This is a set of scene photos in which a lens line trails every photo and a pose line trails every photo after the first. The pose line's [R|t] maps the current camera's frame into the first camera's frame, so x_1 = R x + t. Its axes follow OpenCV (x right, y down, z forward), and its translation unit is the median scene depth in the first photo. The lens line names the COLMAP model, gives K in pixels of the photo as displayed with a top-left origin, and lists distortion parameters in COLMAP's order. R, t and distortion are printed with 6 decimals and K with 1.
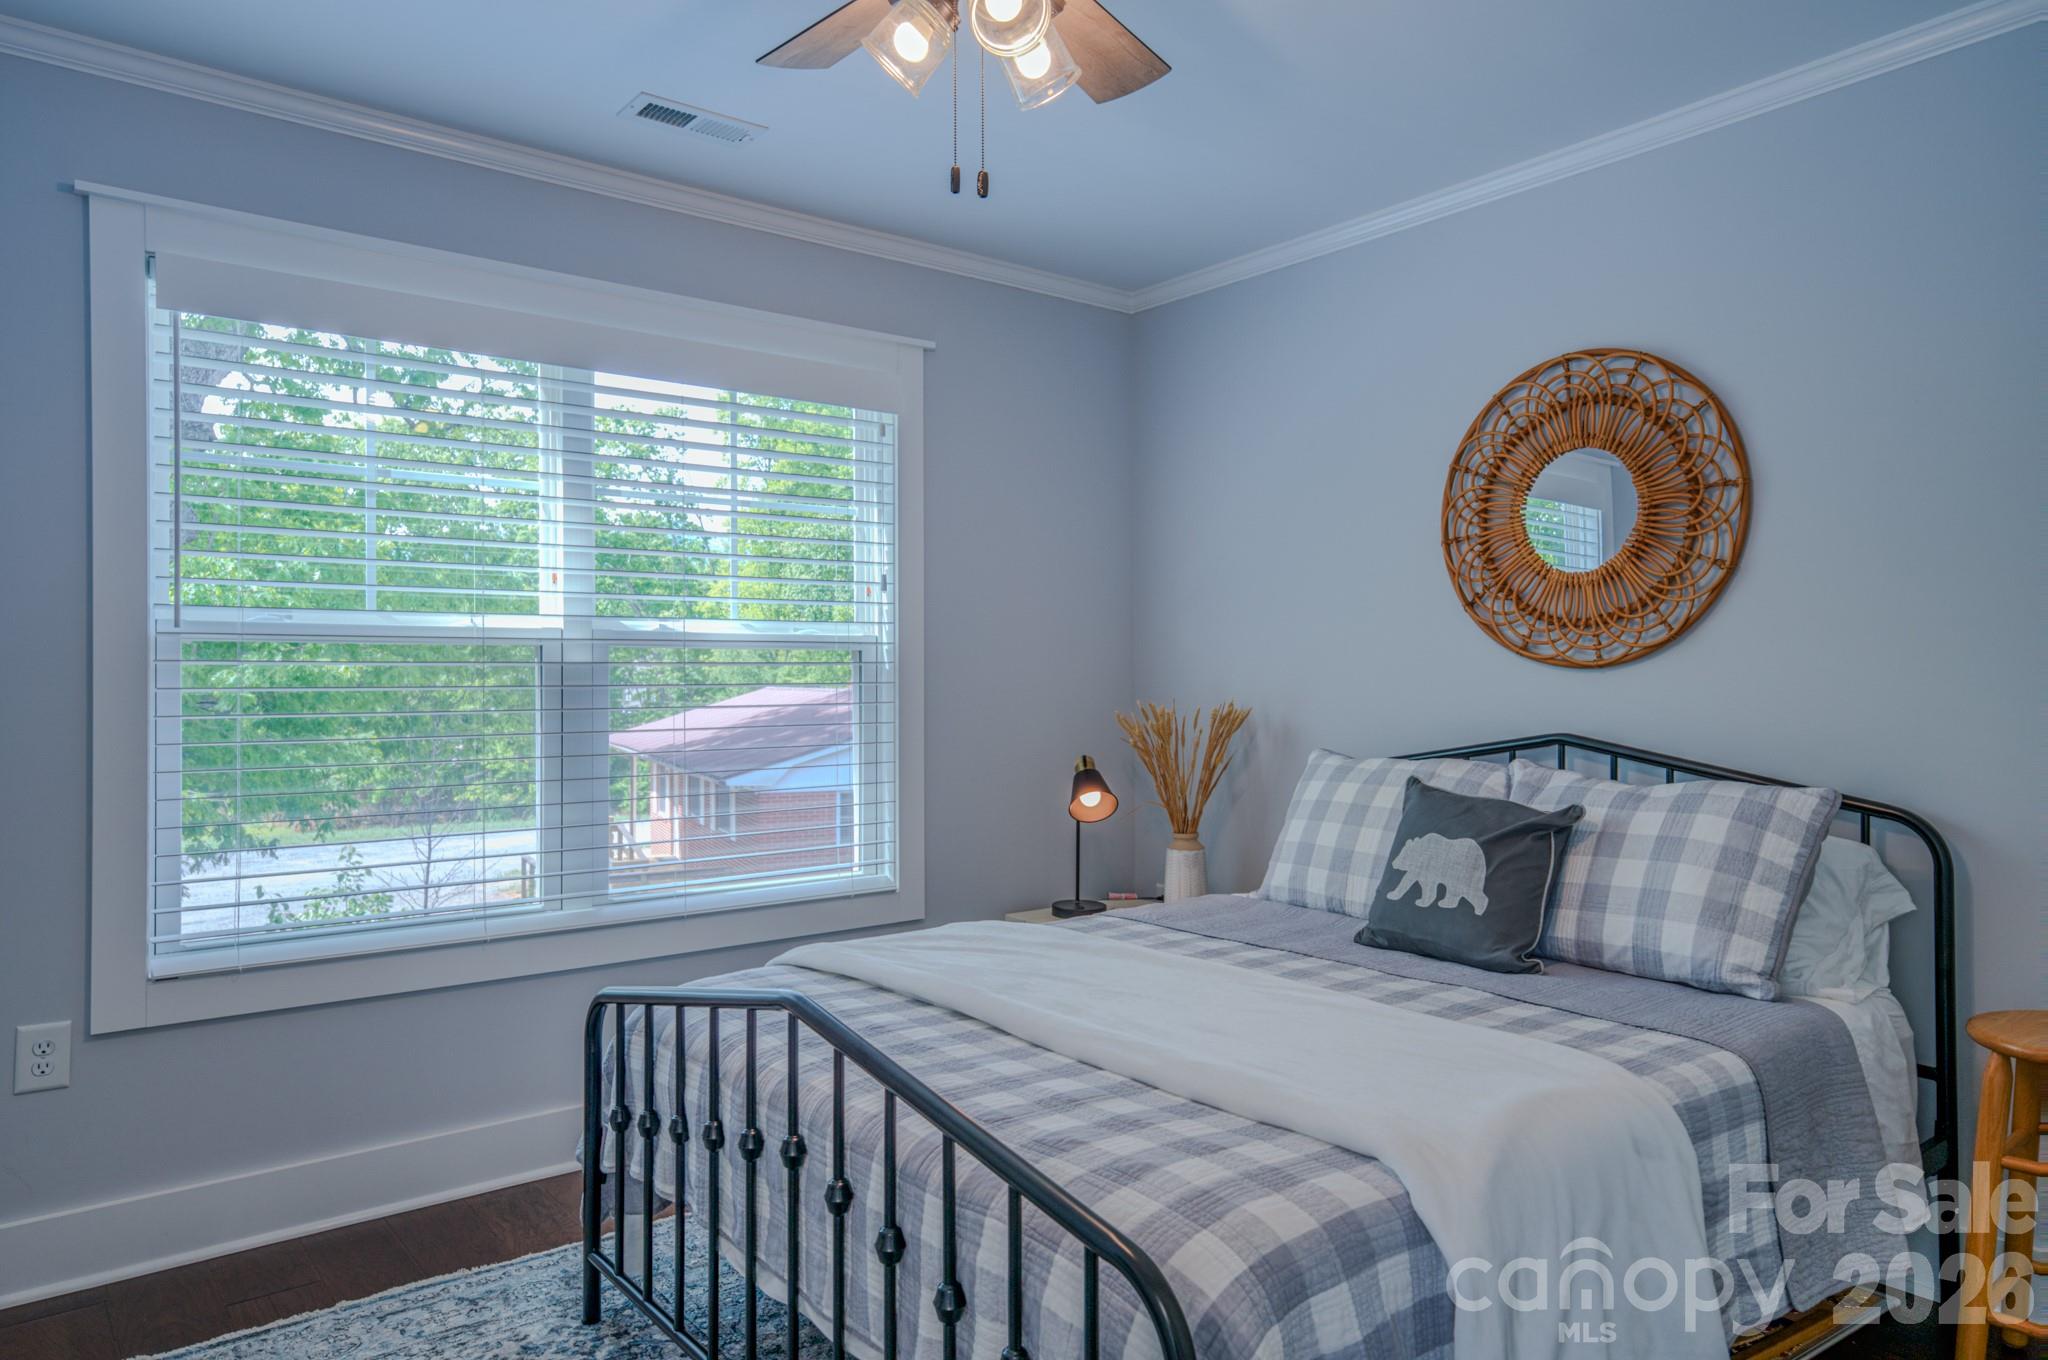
lens RADIAL K [[1343.9, 0, 1020.5], [0, 1343.9, 676.8], [0, 0, 1]] dist [0.042064, -0.021707]
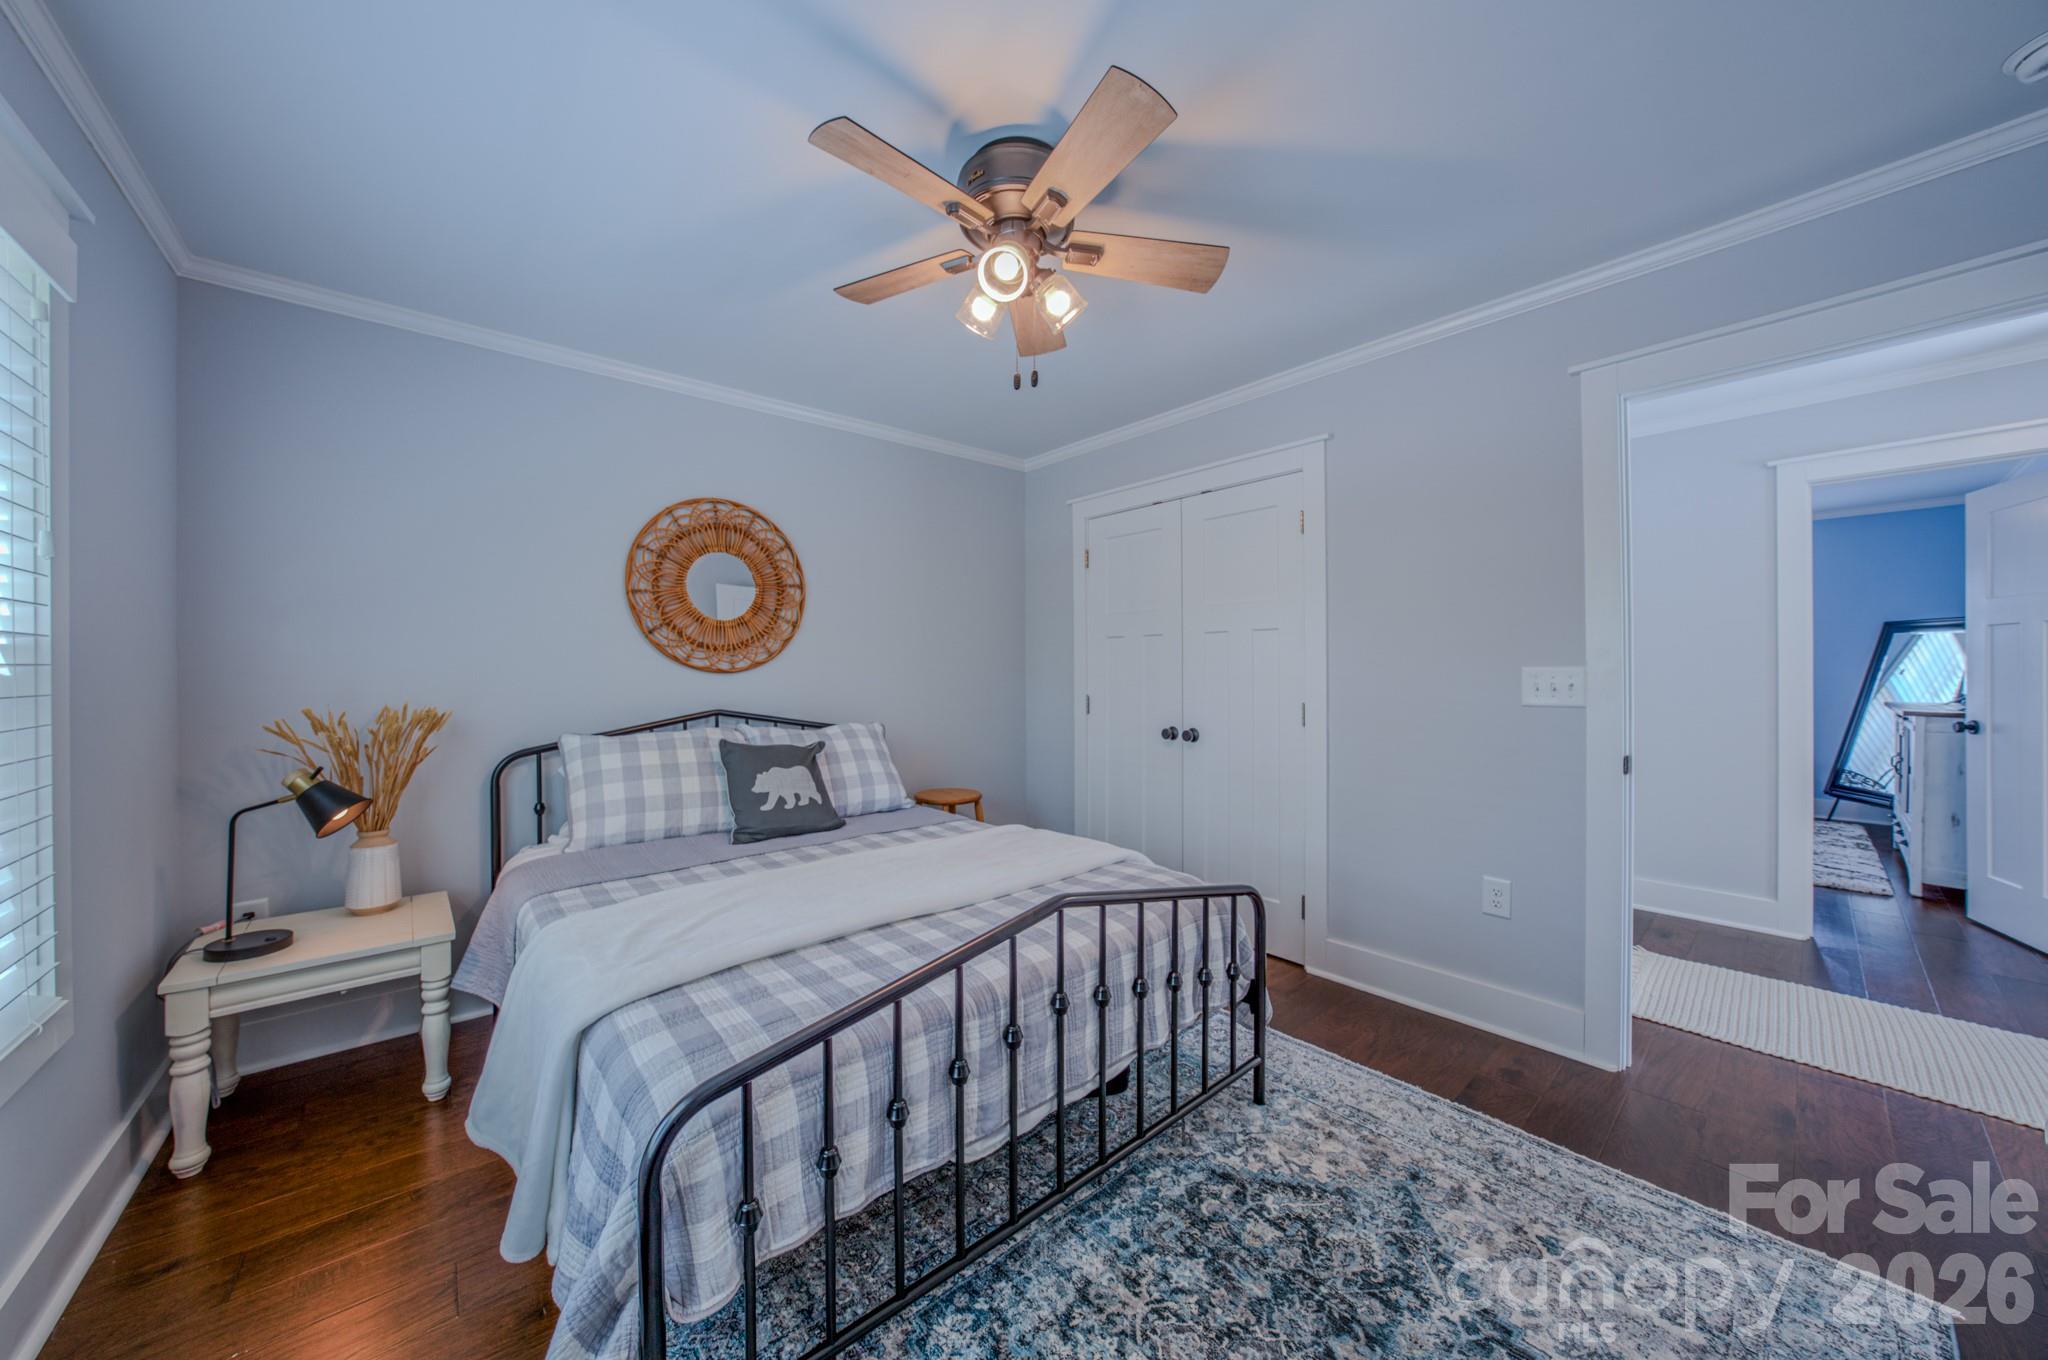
lens RADIAL K [[705.8, 0, 1025.5], [0, 705.8, 672.8], [0, 0, 1]] dist [-0.023128, 0.004317]
pose [[-0.054802, 0.000582, 0.998497, -0.569099], [0.006301, 0.999980, -0.000237, -0.004079], [-0.998477, 0.006279, -0.054804, 0.663309]]
